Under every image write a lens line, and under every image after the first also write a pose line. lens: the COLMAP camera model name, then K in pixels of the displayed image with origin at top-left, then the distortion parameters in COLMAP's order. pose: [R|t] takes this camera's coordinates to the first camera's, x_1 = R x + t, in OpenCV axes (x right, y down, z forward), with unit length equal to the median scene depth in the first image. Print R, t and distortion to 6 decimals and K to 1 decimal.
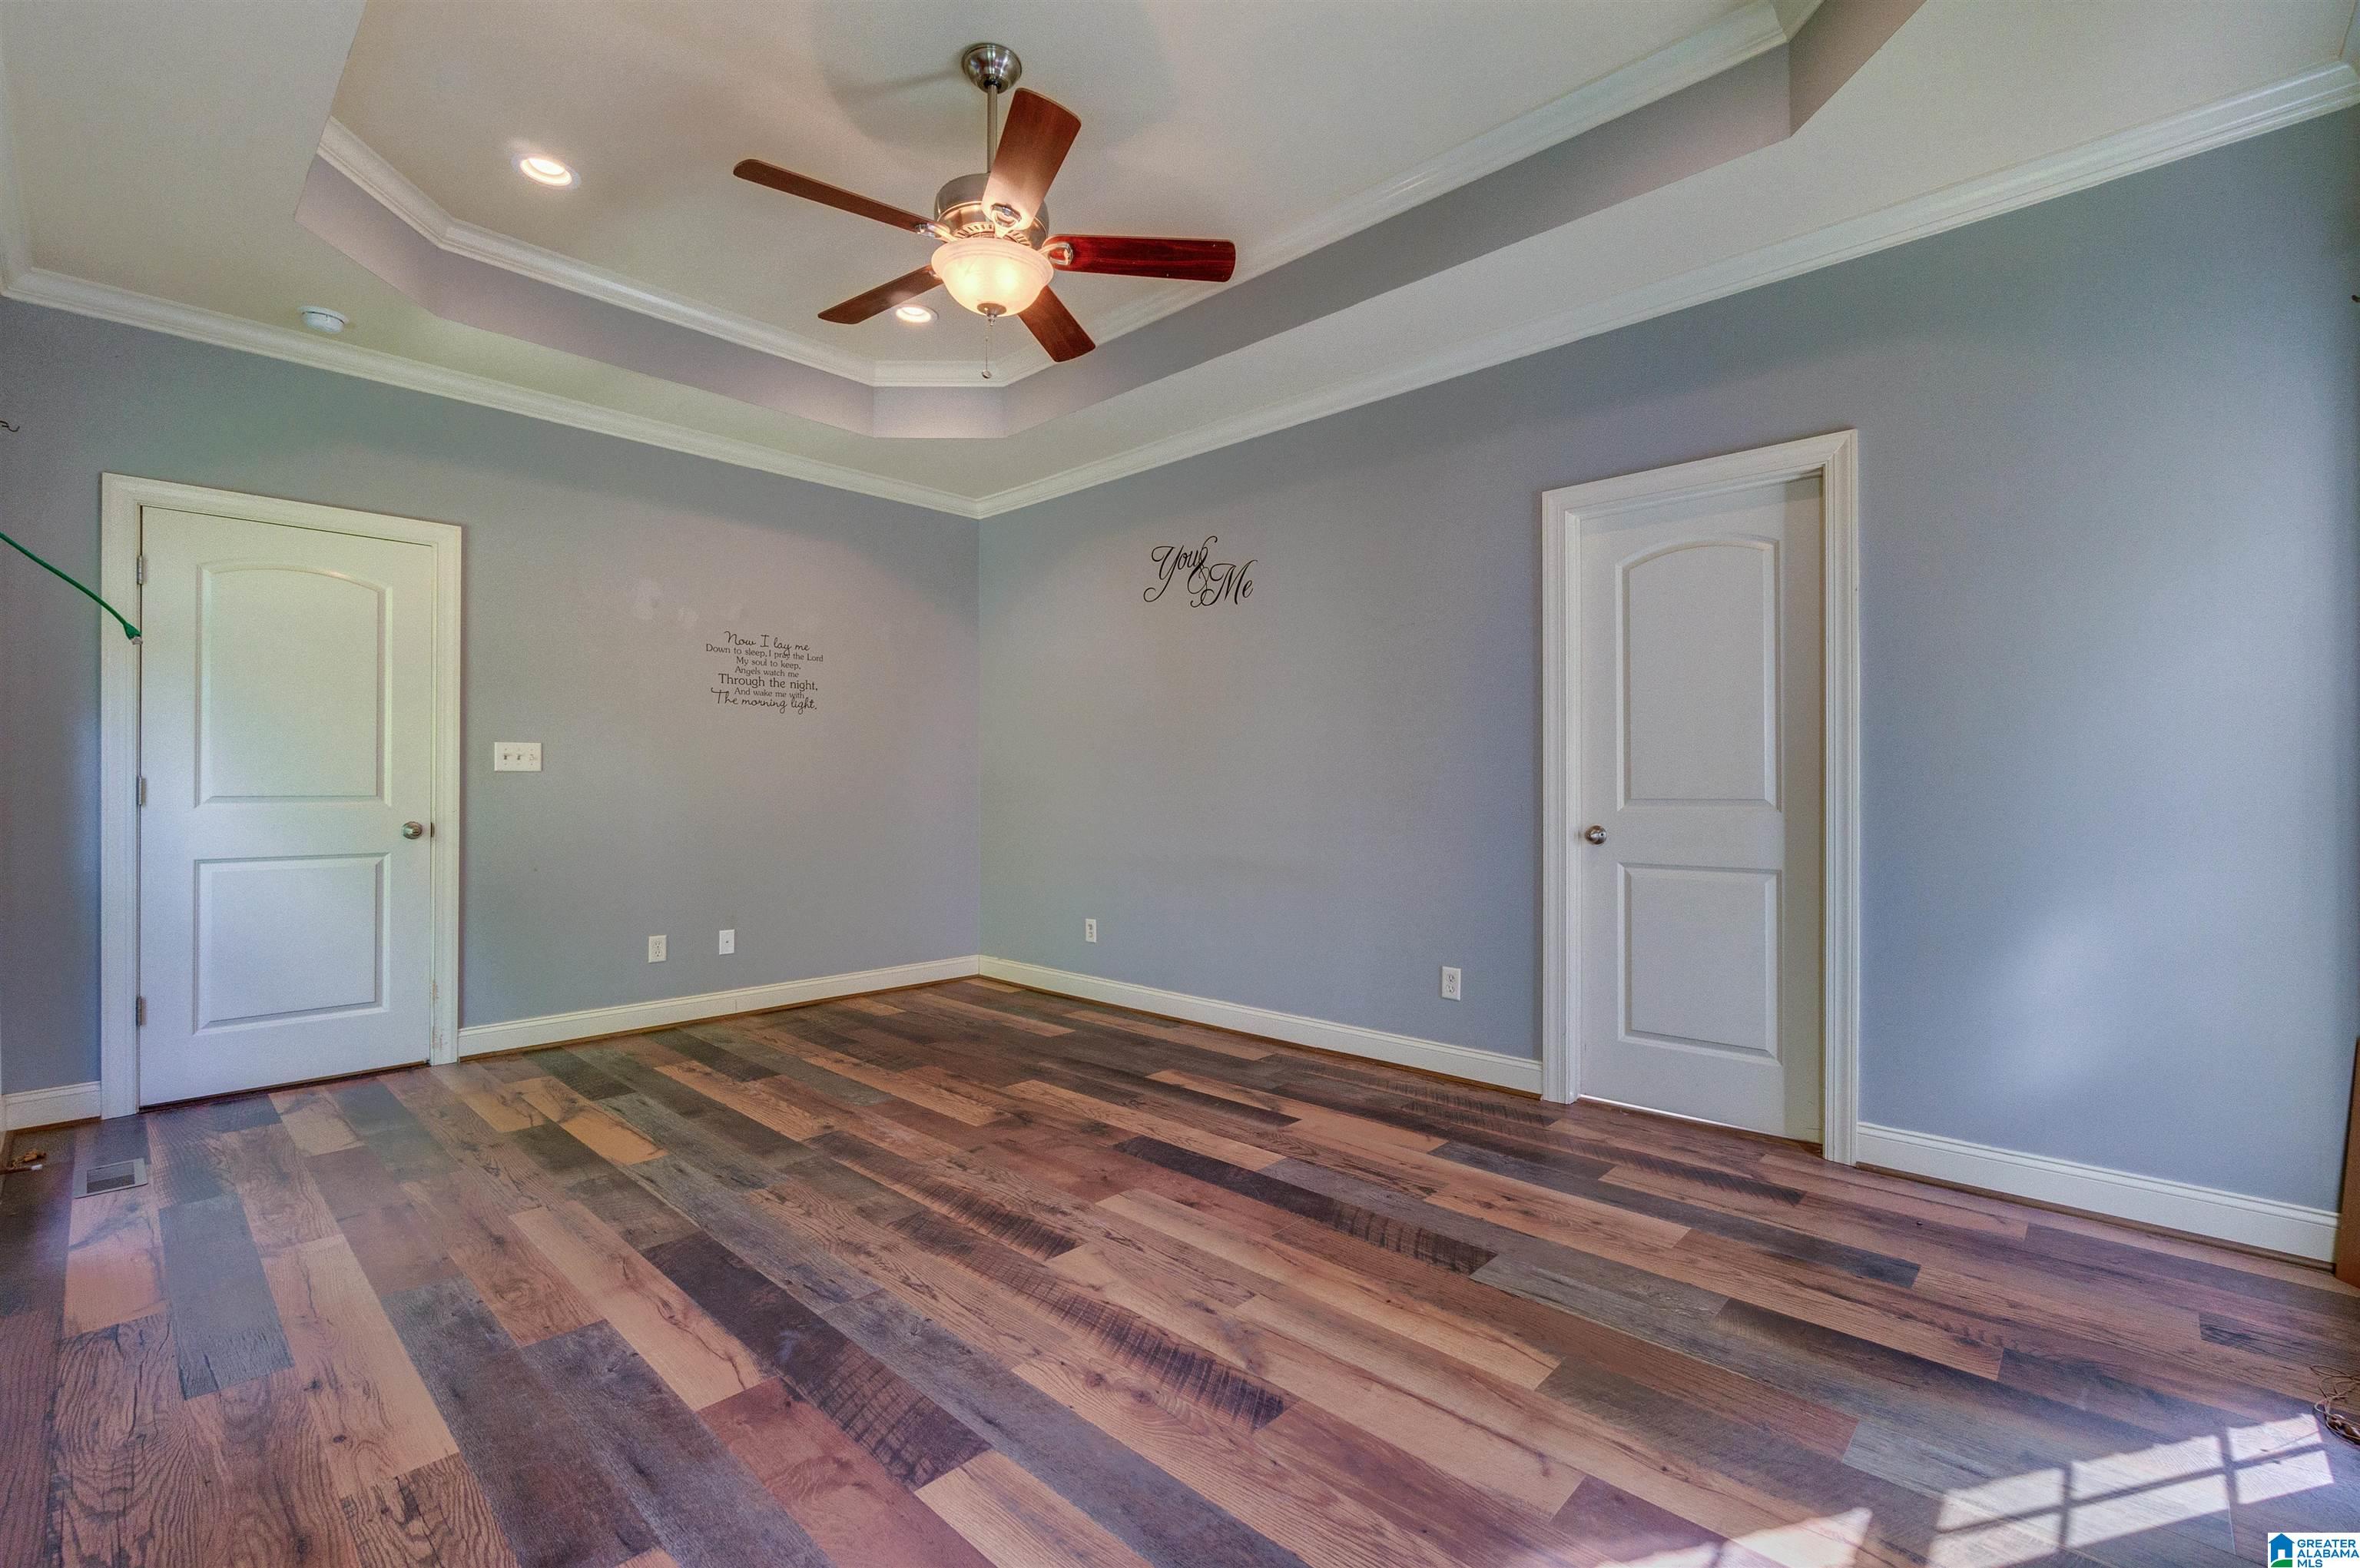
lens RADIAL K [[1016.5, 0, 1180.0], [0, 1016.5, 784.0], [0, 0, 1]] dist [0.002021, 0.000559]
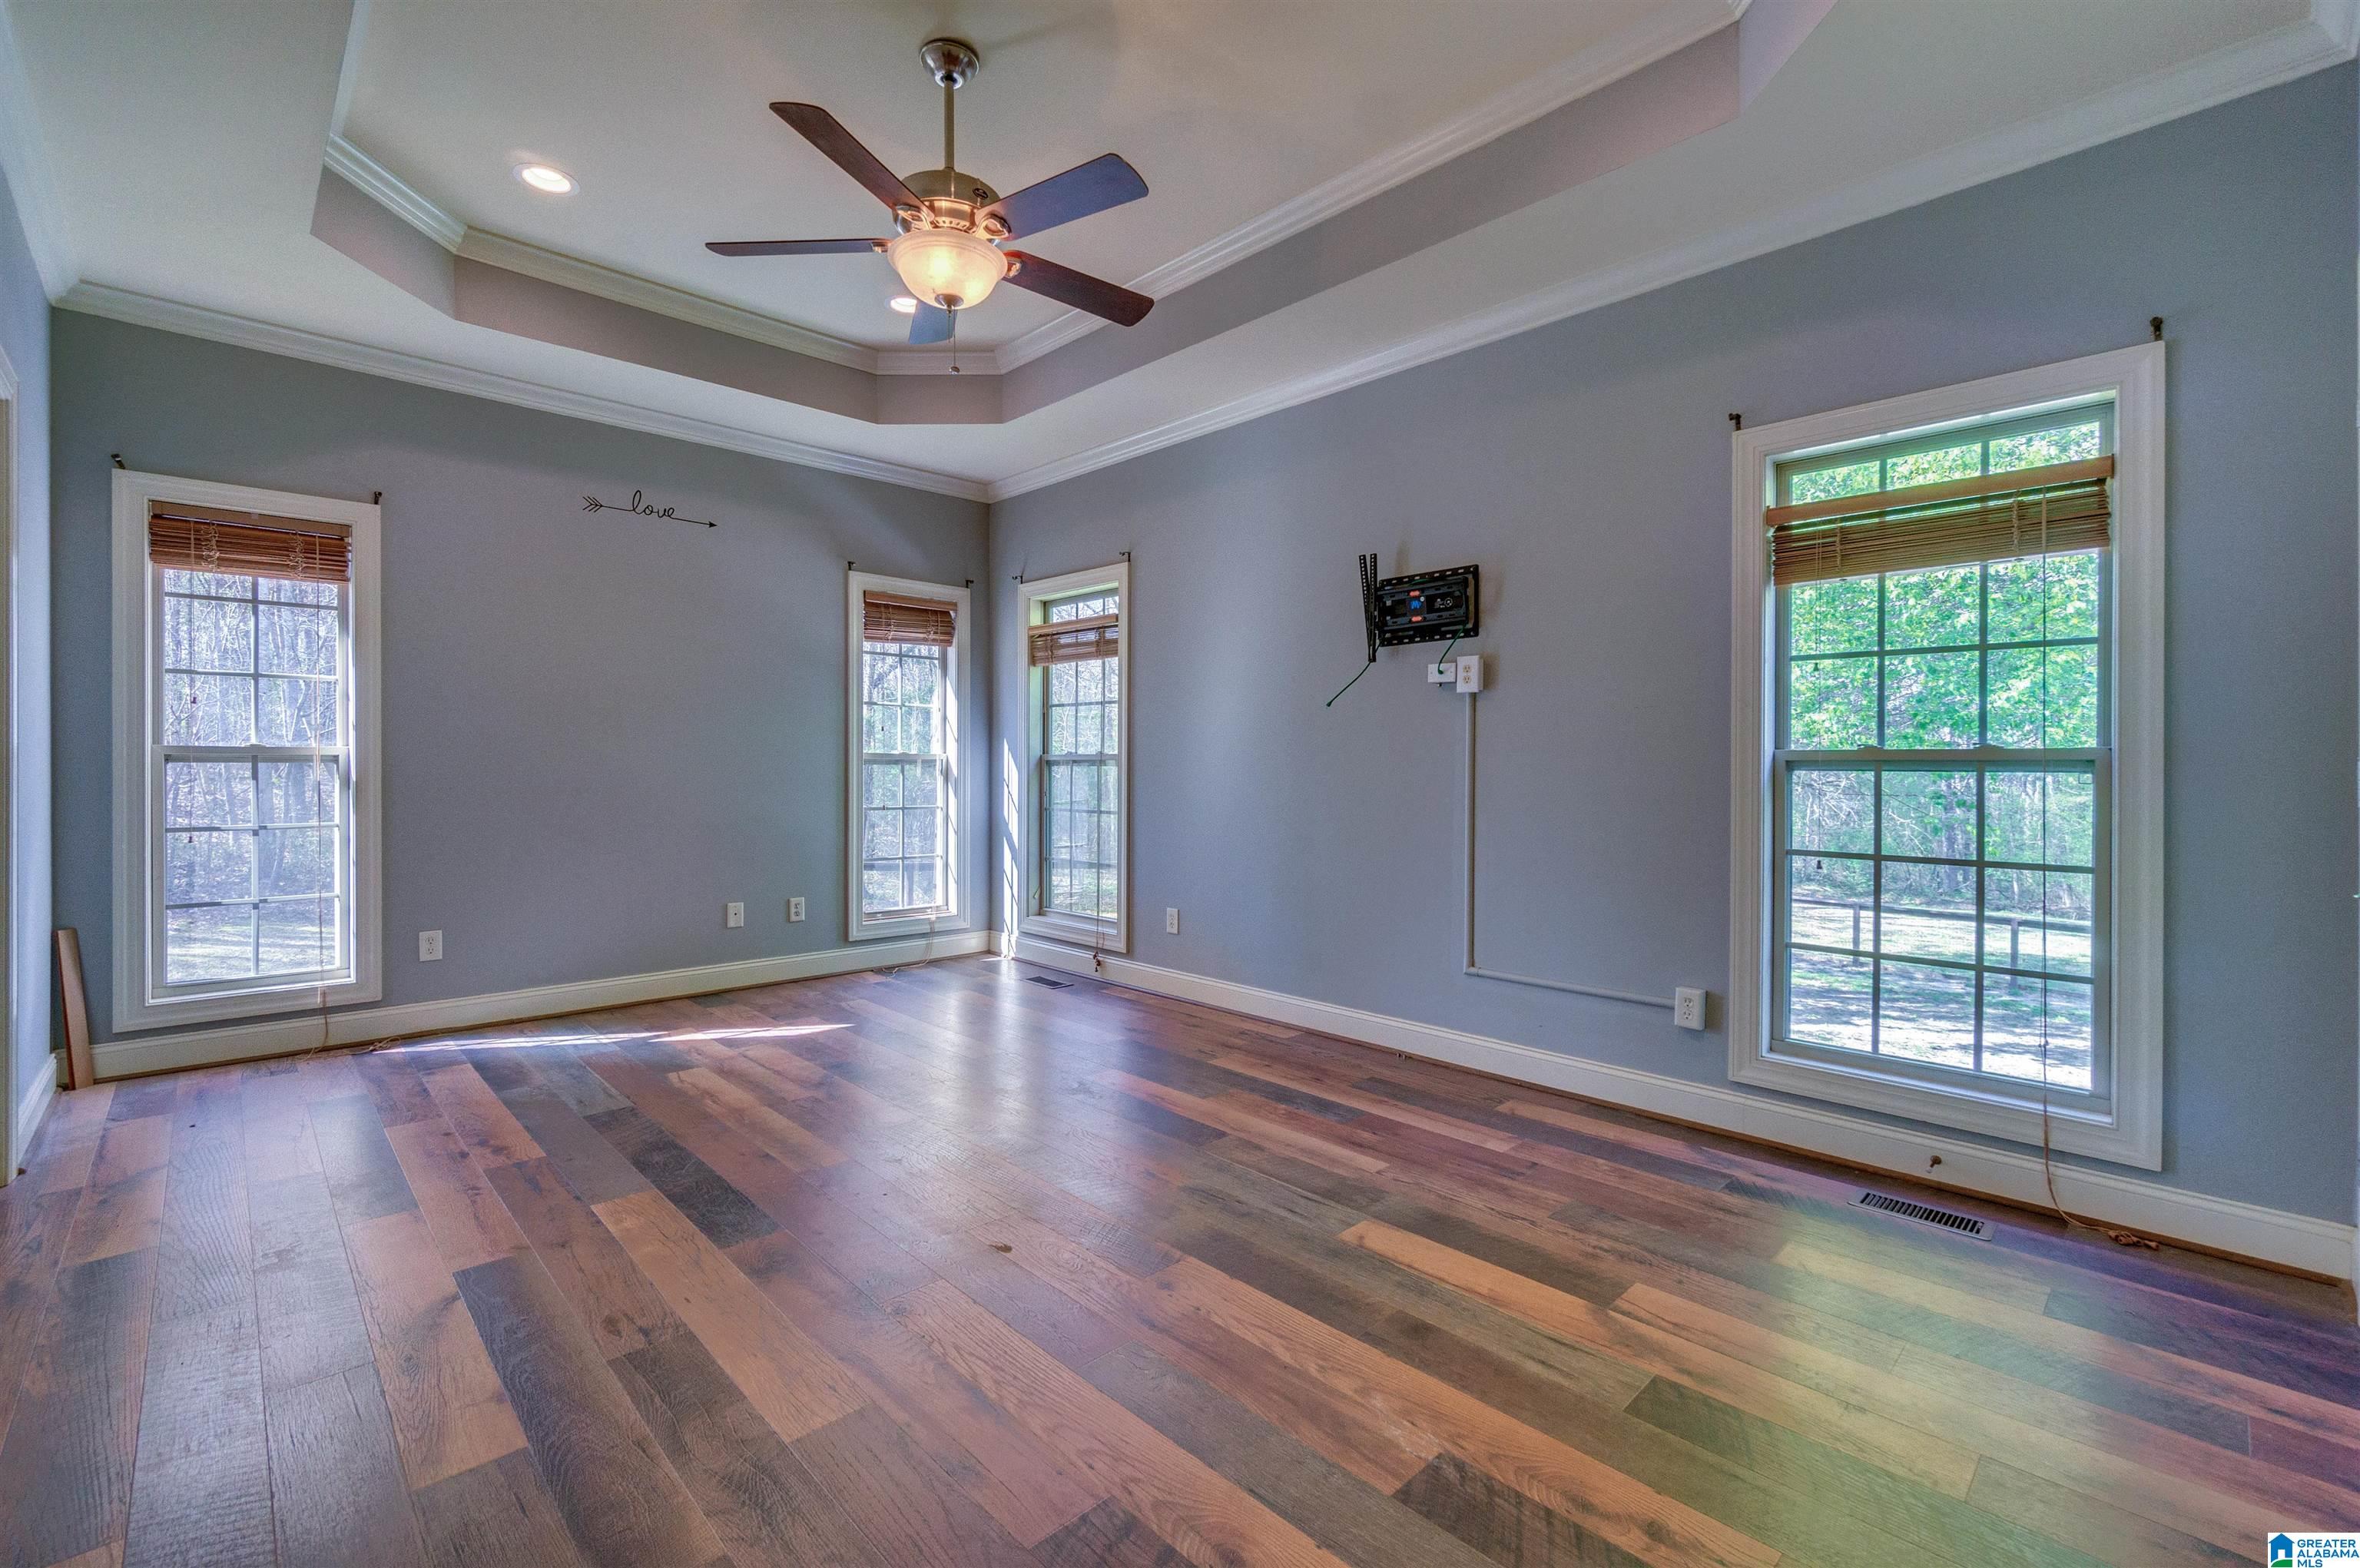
lens RADIAL K [[1016.5, 0, 1180.0], [0, 1016.5, 784.0], [0, 0, 1]] dist [0.002021, 0.000559]
pose [[-0.998591, -0.006076, 0.052721, -0.466939], [-0.005188, 0.999843, 0.016959, 0.000701], [-0.052816, 0.016661, -0.998465, 1.987730]]
